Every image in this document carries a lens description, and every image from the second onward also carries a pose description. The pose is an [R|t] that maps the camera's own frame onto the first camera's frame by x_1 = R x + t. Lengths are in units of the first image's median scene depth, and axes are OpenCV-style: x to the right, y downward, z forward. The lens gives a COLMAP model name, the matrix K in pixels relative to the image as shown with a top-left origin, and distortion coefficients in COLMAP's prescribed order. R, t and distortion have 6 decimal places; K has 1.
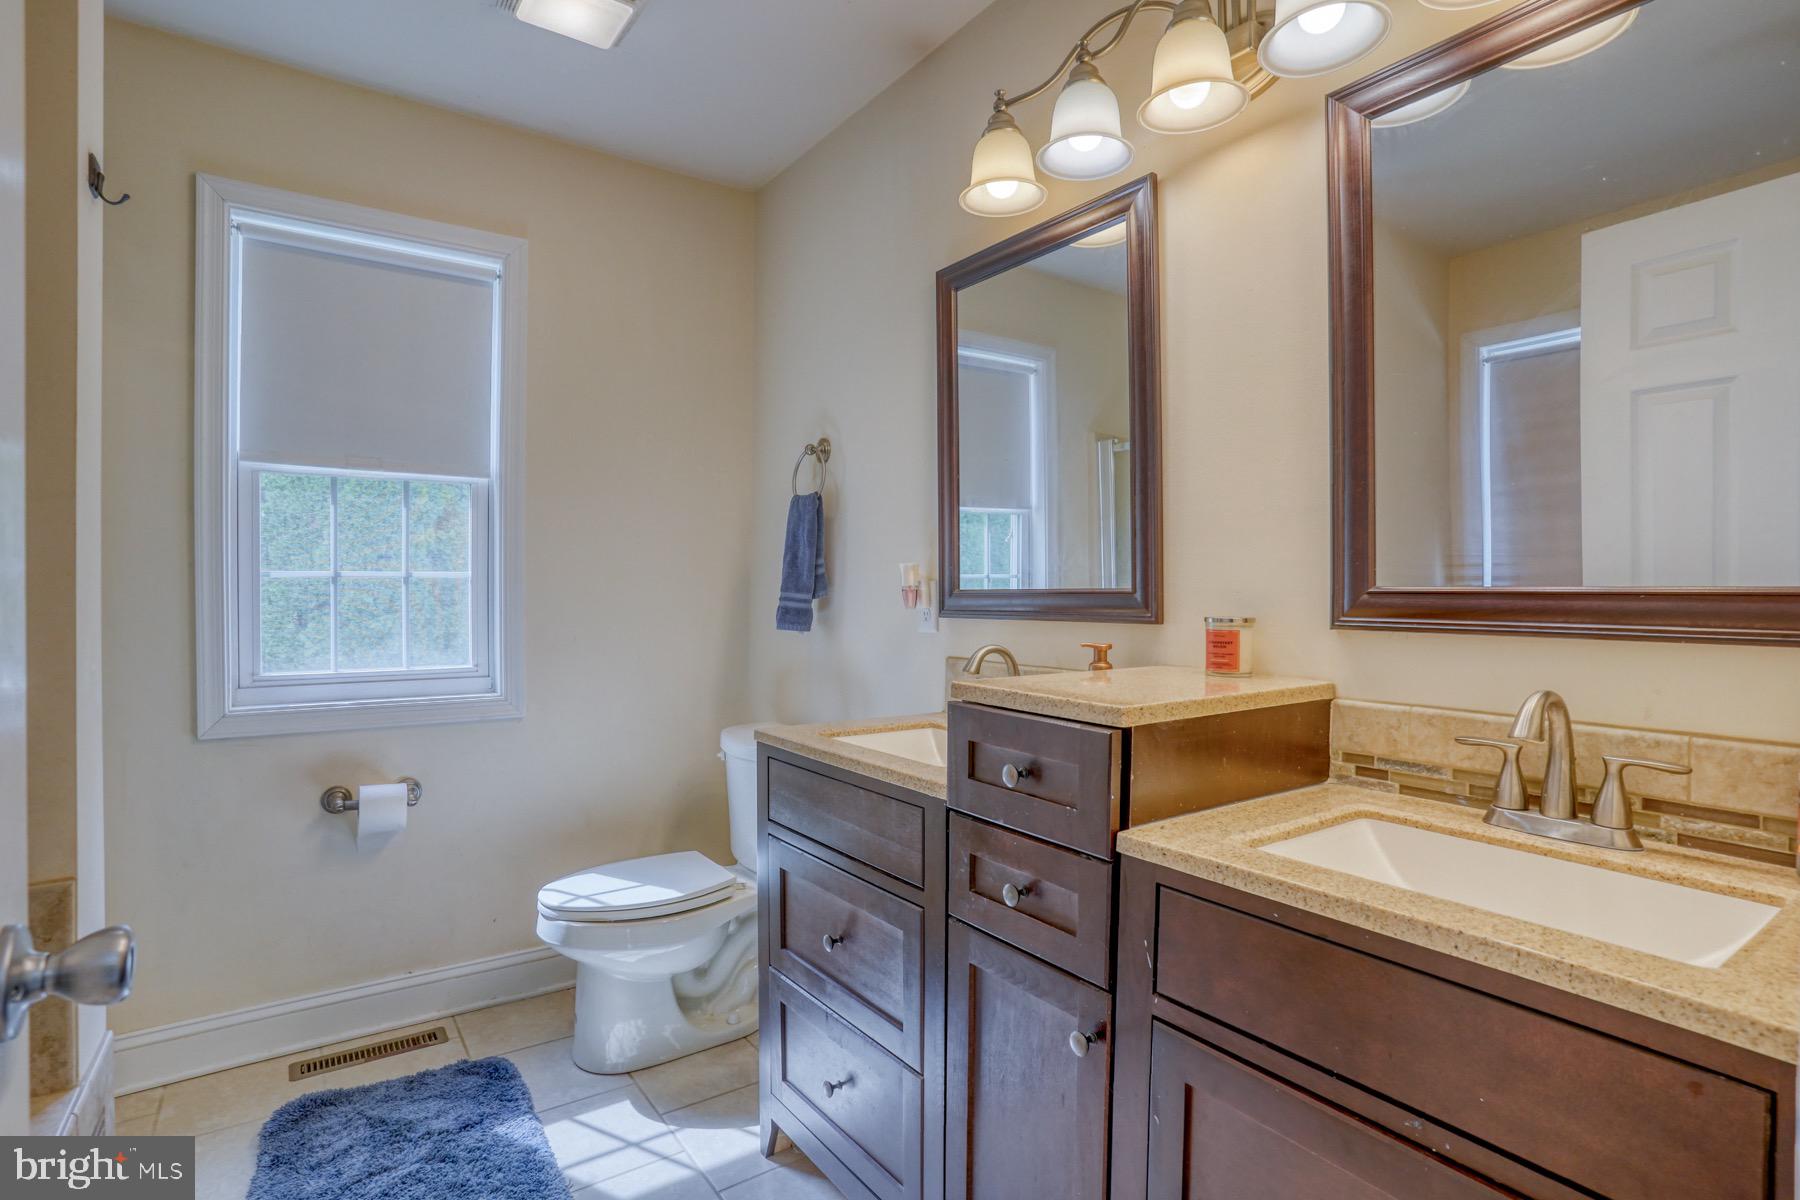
lens RADIAL K [[897.6, 0, 896.5], [0, 897.6, 605.5], [0, 0, 1]] dist [-0.081707, 0.040860]
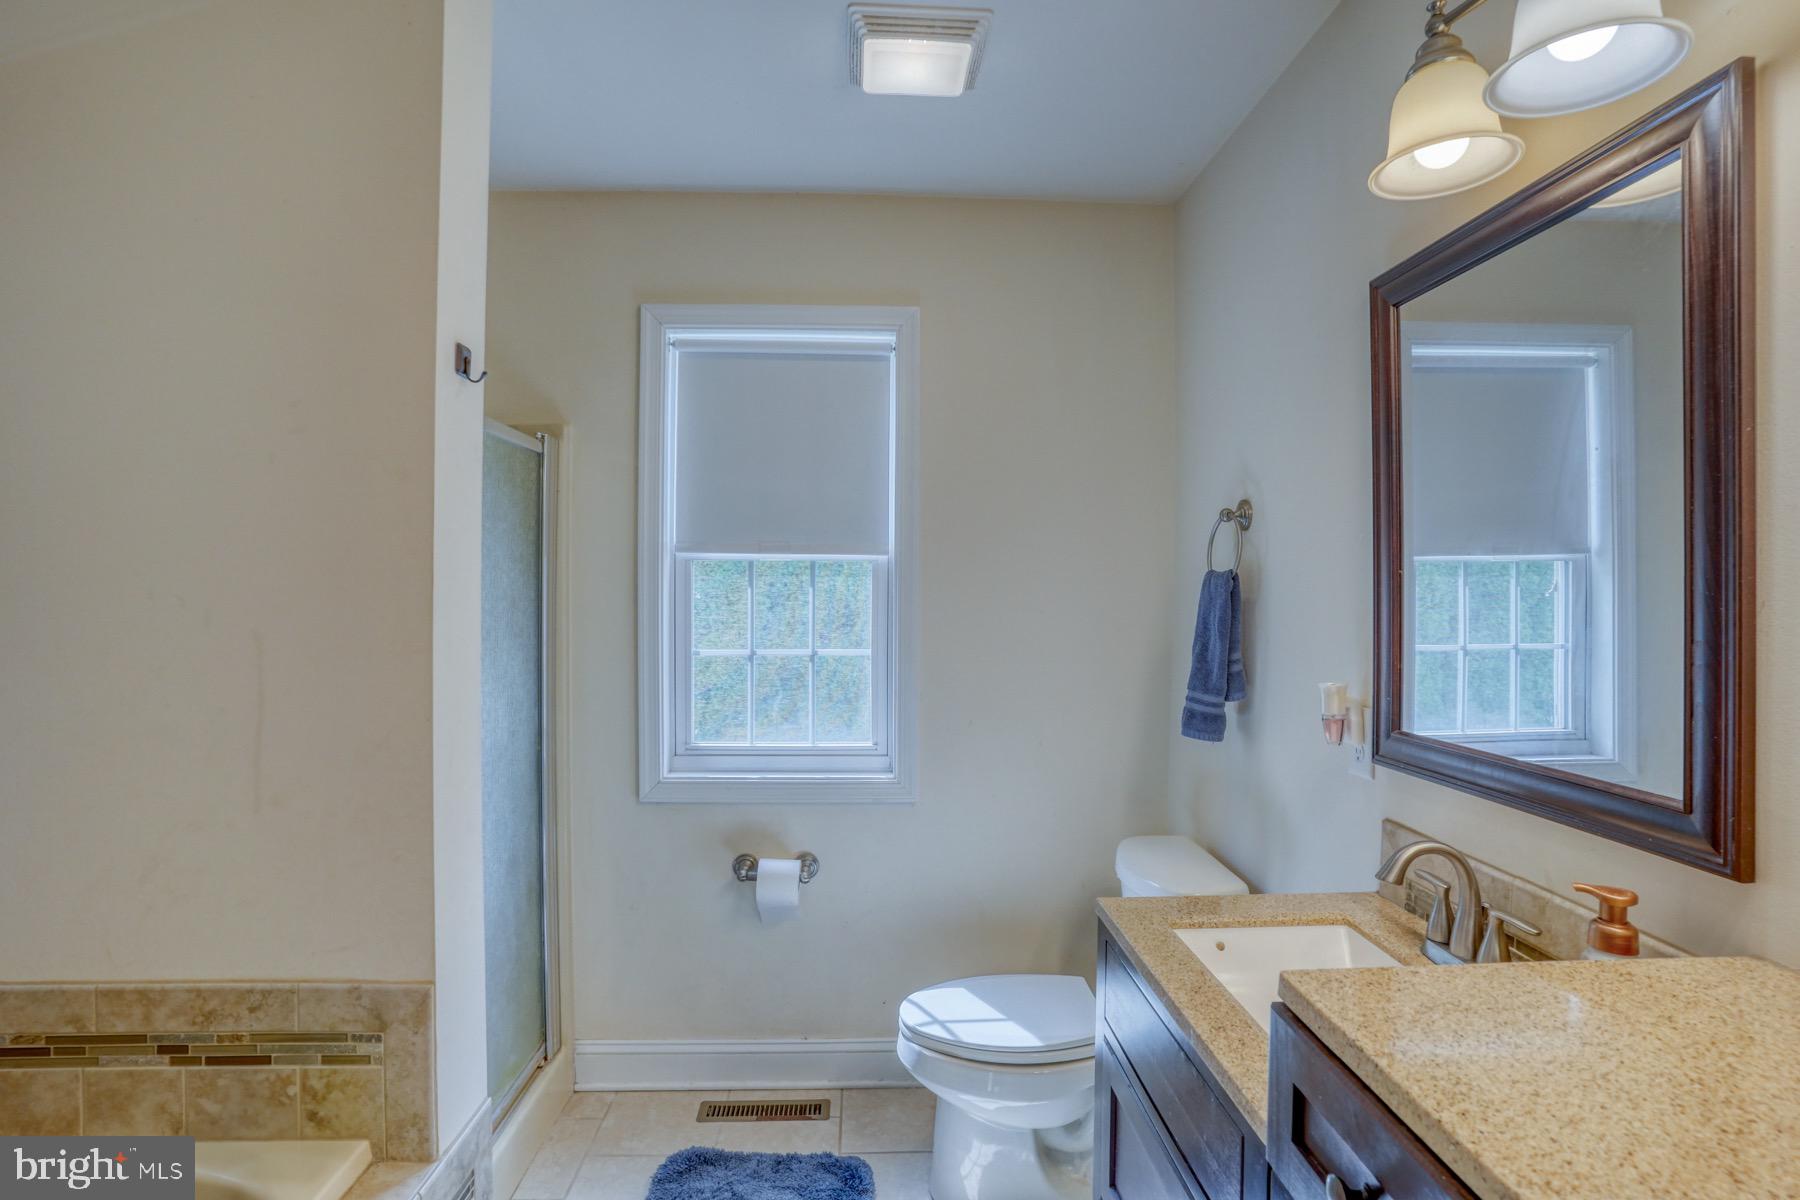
lens RADIAL K [[897.6, 0, 896.5], [0, 897.6, 605.5], [0, 0, 1]] dist [-0.081707, 0.040860]
pose [[0.842445, 0.010840, -0.538673, 0.098225], [-0.012070, 0.999926, 0.001246, -0.103956], [0.538647, 0.005453, 0.842514, 0.189605]]
